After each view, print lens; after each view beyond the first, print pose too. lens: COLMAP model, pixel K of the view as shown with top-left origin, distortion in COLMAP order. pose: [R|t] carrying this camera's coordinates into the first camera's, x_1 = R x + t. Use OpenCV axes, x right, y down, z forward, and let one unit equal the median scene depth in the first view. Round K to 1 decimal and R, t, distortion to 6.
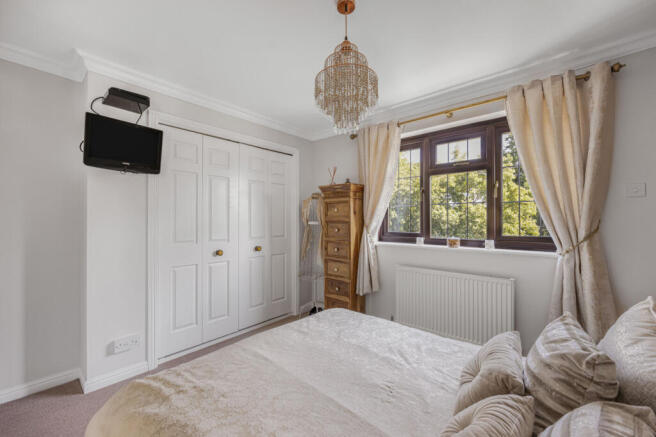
lens RADIAL K [[262.0, 0, 329.5], [0, 262.0, 217.1], [0, 0, 1]] dist [0.000550, 0.000334]
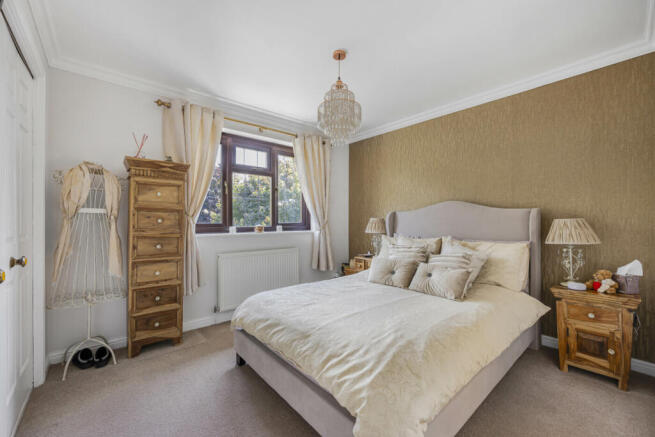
lens RADIAL K [[261.6, 0, 325.3], [0, 261.6, 216.3], [0, 0, 1]] dist [0.000550, 0.000334]
pose [[0.163390, 0.015583, 0.986439, -0.679014], [-0.011116, 0.999841, -0.013954, 0.044660], [-0.986499, -0.008685, 0.163537, 0.426001]]
